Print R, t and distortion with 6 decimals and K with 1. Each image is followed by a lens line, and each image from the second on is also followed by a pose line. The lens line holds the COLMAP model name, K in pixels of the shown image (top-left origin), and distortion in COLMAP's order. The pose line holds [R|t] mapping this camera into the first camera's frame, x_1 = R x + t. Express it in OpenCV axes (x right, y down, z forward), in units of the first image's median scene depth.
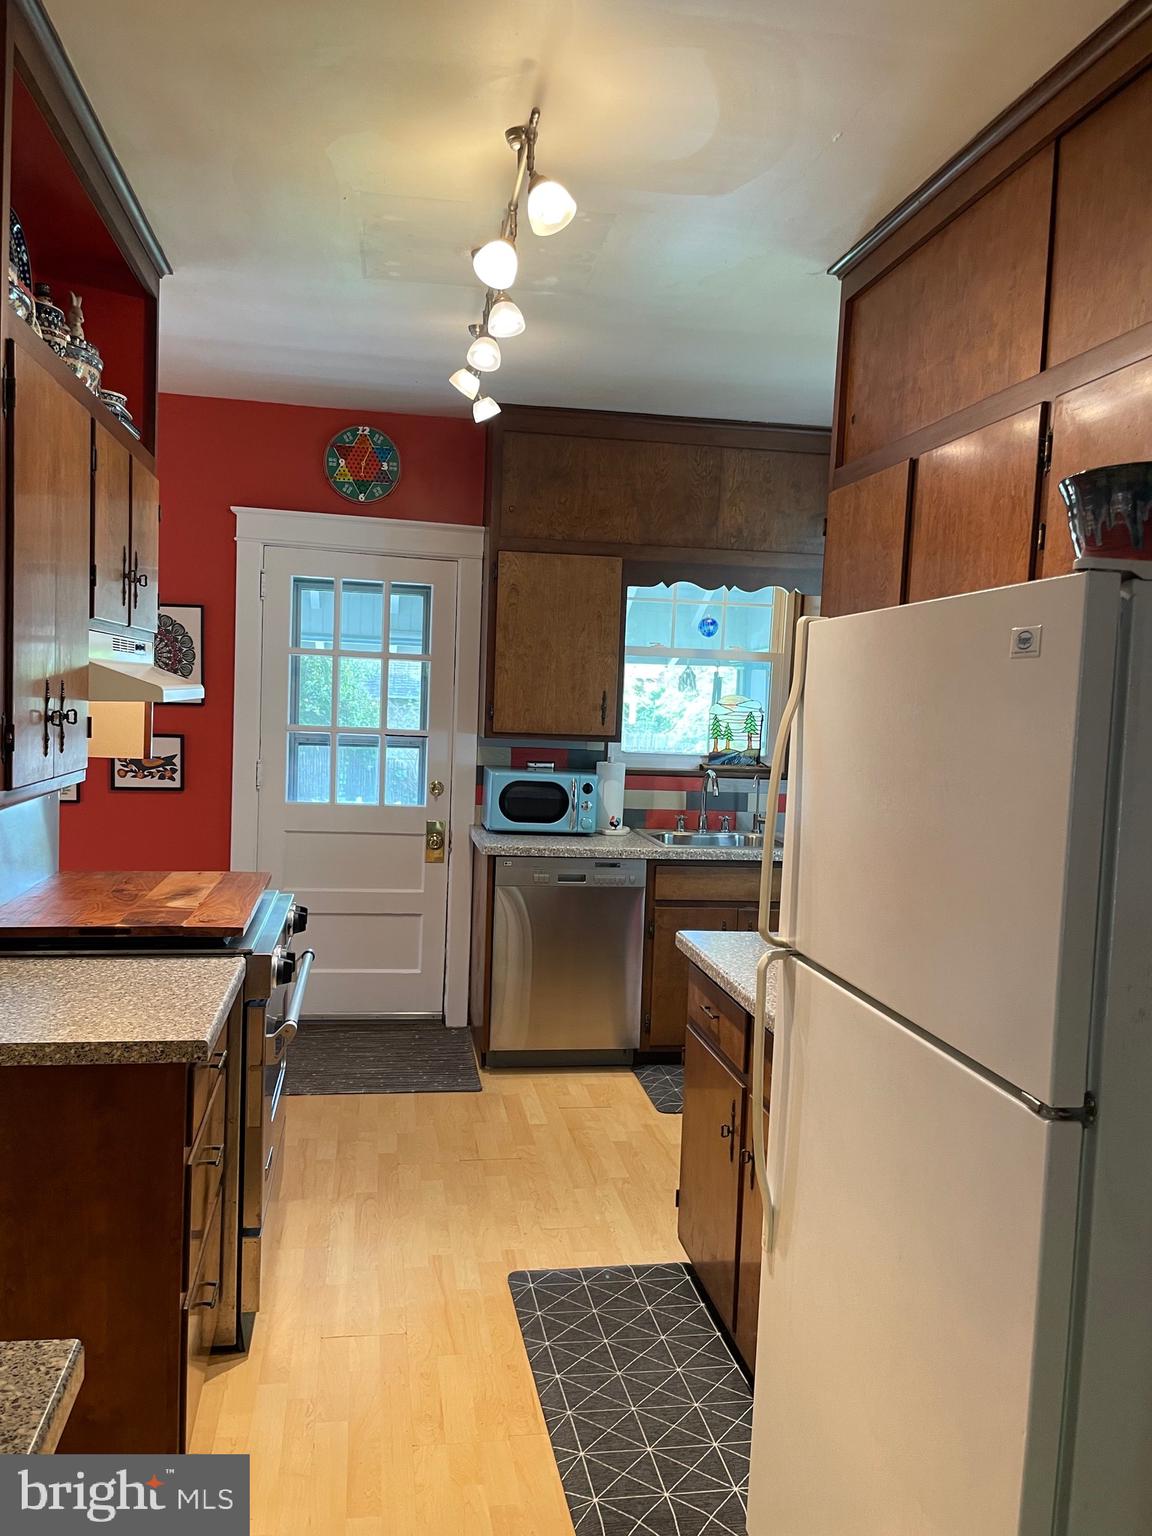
lens RADIAL K [[1183.0, 0, 545.5], [0, 1183.0, 774.0], [0, 0, 1]] dist [0.076543, -0.107547]
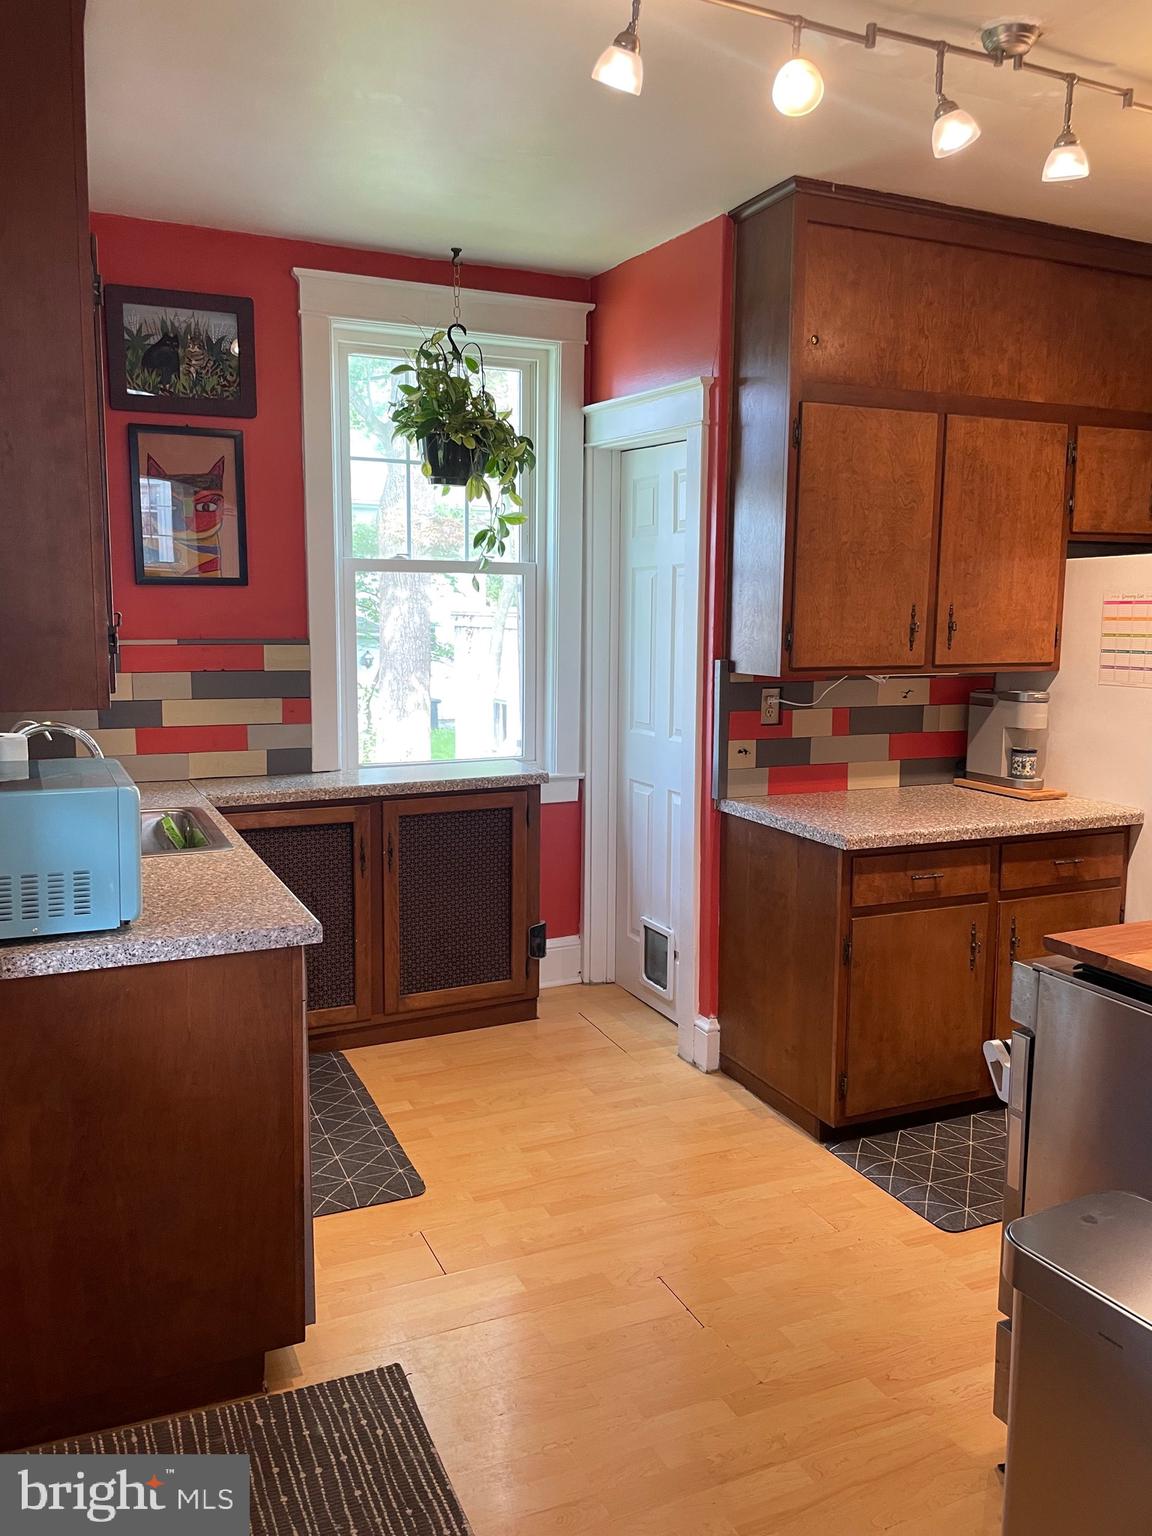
lens RADIAL K [[1183.0, 0, 545.5], [0, 1183.0, 774.0], [0, 0, 1]] dist [0.076543, -0.107547]
pose [[-0.276956, -0.188698, 0.942172, -0.646748], [0.043144, 0.977097, 0.208375, -0.124673], [-0.959913, 0.098359, -0.262472, 1.289212]]
